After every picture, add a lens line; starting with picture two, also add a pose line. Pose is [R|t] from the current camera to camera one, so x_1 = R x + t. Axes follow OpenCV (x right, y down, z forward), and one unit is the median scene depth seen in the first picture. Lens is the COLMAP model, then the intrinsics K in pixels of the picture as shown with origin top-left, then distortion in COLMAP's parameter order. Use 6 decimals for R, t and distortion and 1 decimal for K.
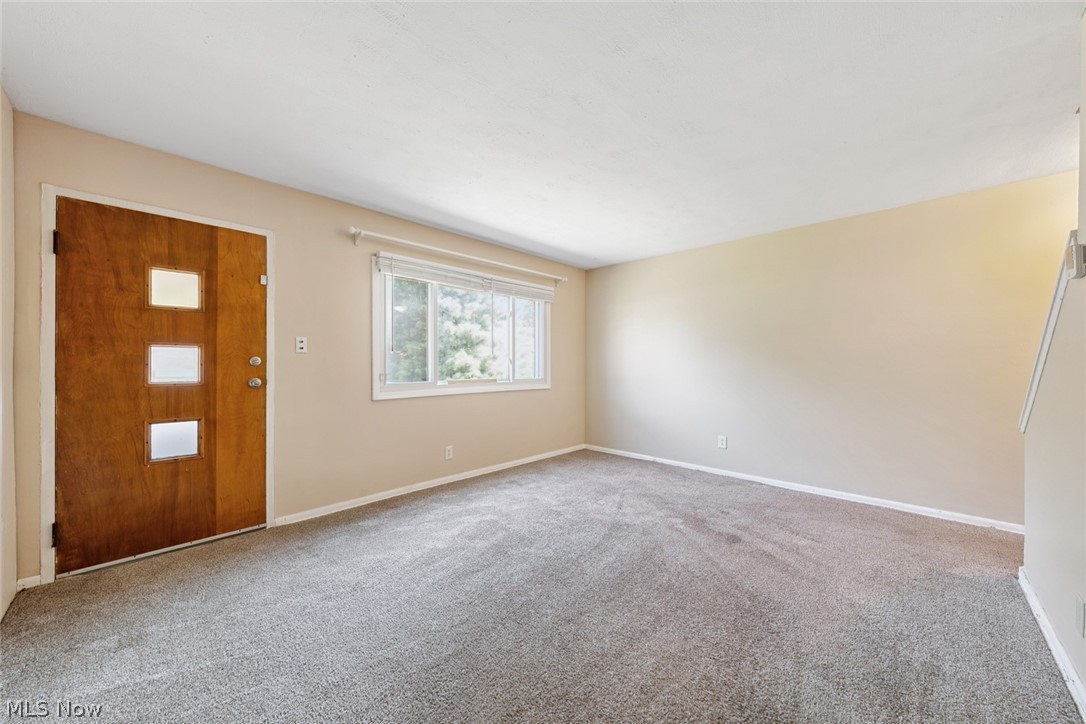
lens RADIAL K [[382.8, 0, 543.9], [0, 382.8, 364.0], [0, 0, 1]] dist [-0.006511, 0.000865]
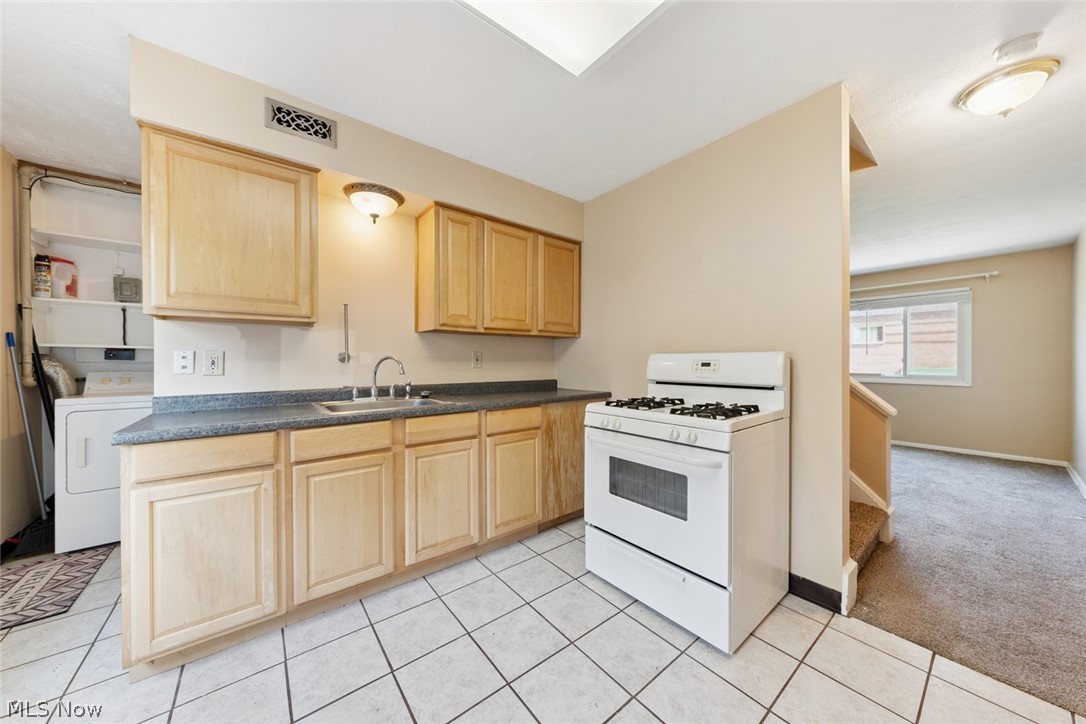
lens RADIAL K [[368.4, 0, 543.8], [0, 368.4, 365.0], [0, 0, 1]] dist [-0.006793, 0.000804]
pose [[-0.121181, 0.004882, -0.992618, 1.752432], [-0.003555, 0.999979, 0.005352, 0.010250], [0.992624, 0.004178, -0.121161, 0.010181]]
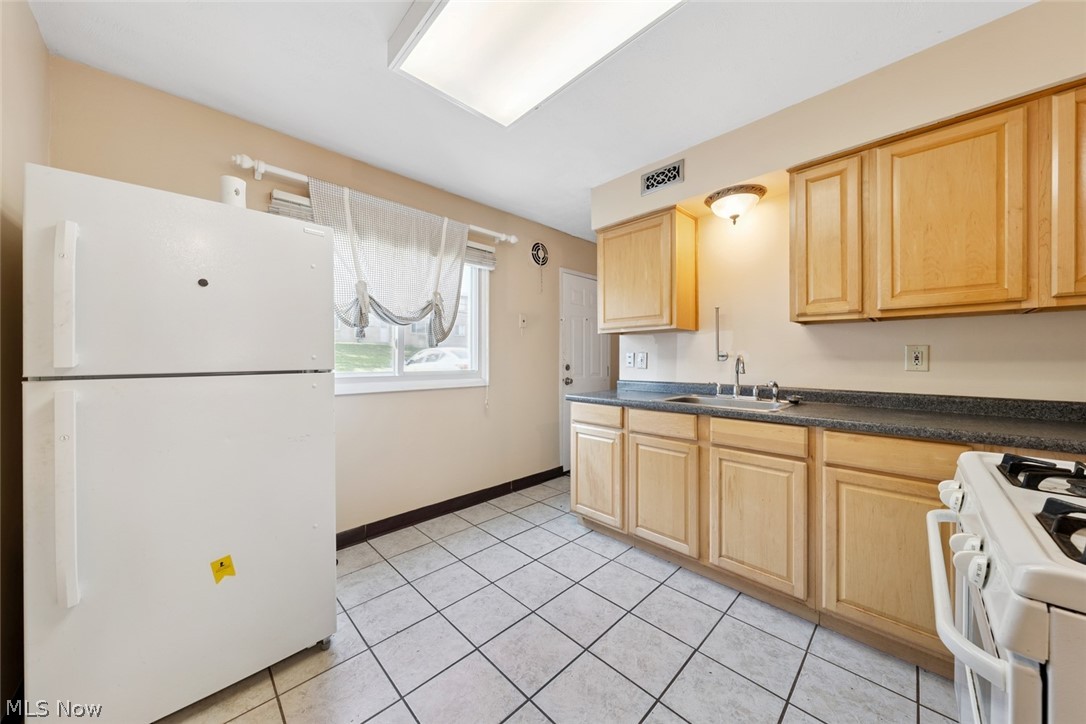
lens RADIAL K [[368.4, 0, 537.1], [0, 368.4, 360.0], [0, 0, 1]] dist [-0.006793, 0.000804]
pose [[-0.999405, -0.005154, 0.034091, 1.450095], [-0.004835, 0.999944, 0.009451, 0.003331], [-0.034138, 0.009281, -0.999374, 0.332936]]
